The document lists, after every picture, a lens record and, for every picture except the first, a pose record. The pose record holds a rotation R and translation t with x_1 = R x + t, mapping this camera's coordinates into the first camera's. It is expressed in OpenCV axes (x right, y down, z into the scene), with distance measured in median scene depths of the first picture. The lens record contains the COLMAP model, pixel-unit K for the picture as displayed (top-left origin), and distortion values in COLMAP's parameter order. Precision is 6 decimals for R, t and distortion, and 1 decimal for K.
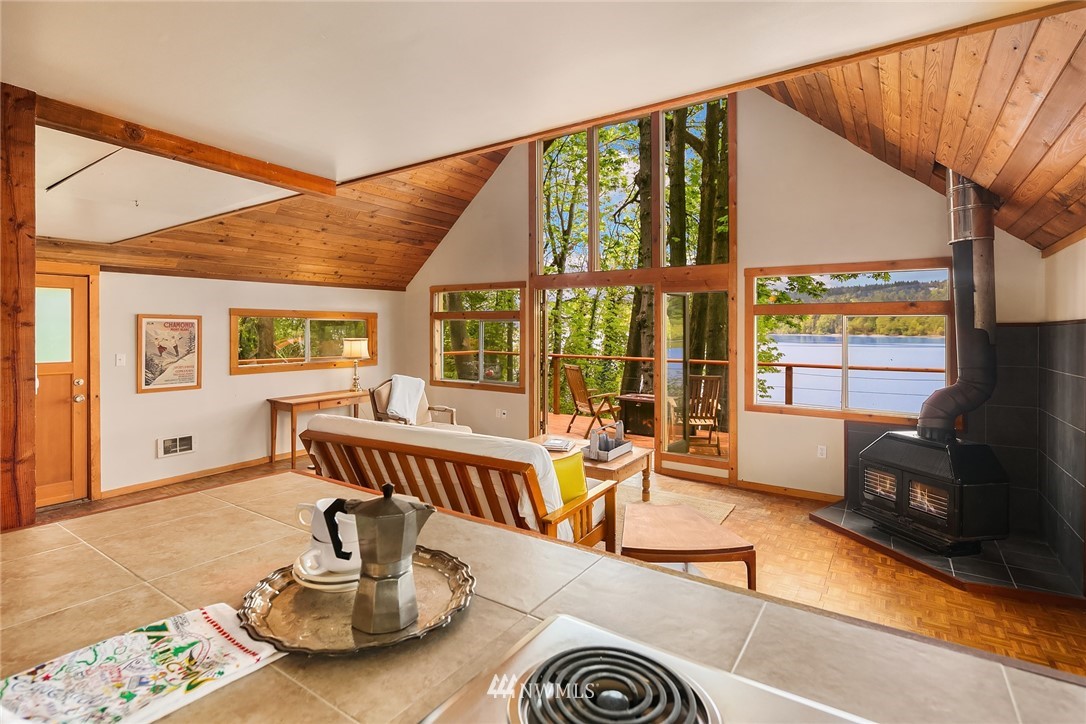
lens RADIAL K [[524.8, 0, 539.2], [0, 524.8, 327.2], [0, 0, 1]] dist [-0.001680, -0.000250]
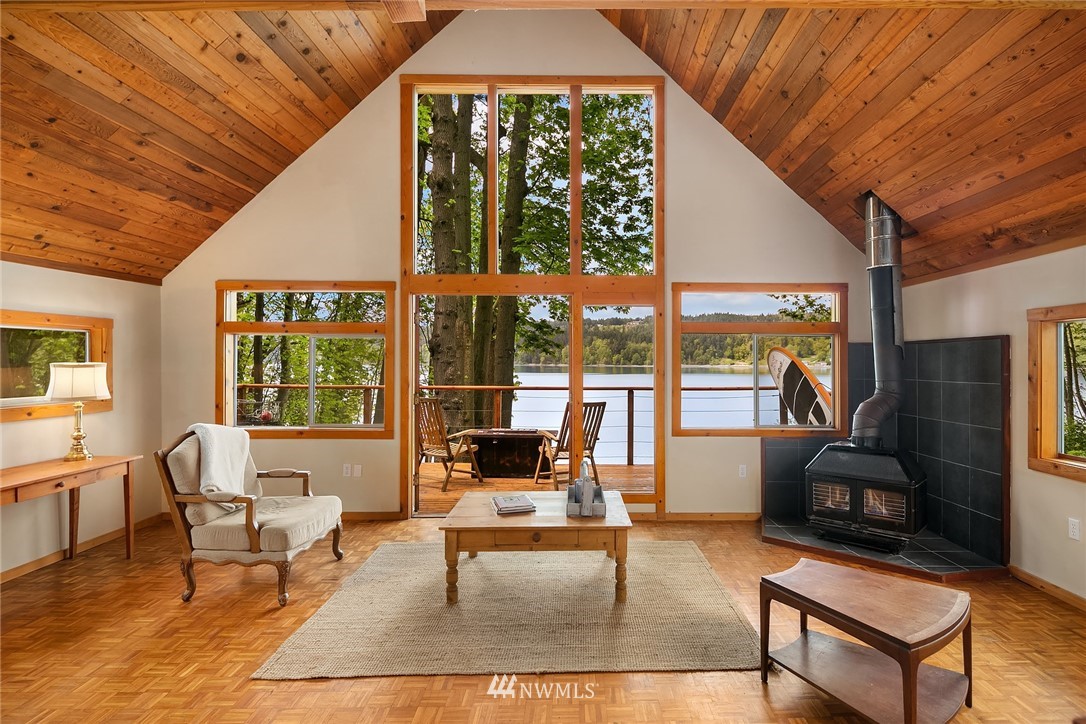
lens RADIAL K [[552.9, 0, 571.4], [0, 552.9, 353.7], [0, 0, 1]] dist [-0.001224, 0.000199]
pose [[0.832305, 0.001811, 0.554316, -0.245682], [0.001462, 0.999984, -0.005463, 0.015839], [-0.554317, 0.005358, 0.832289, 0.243401]]
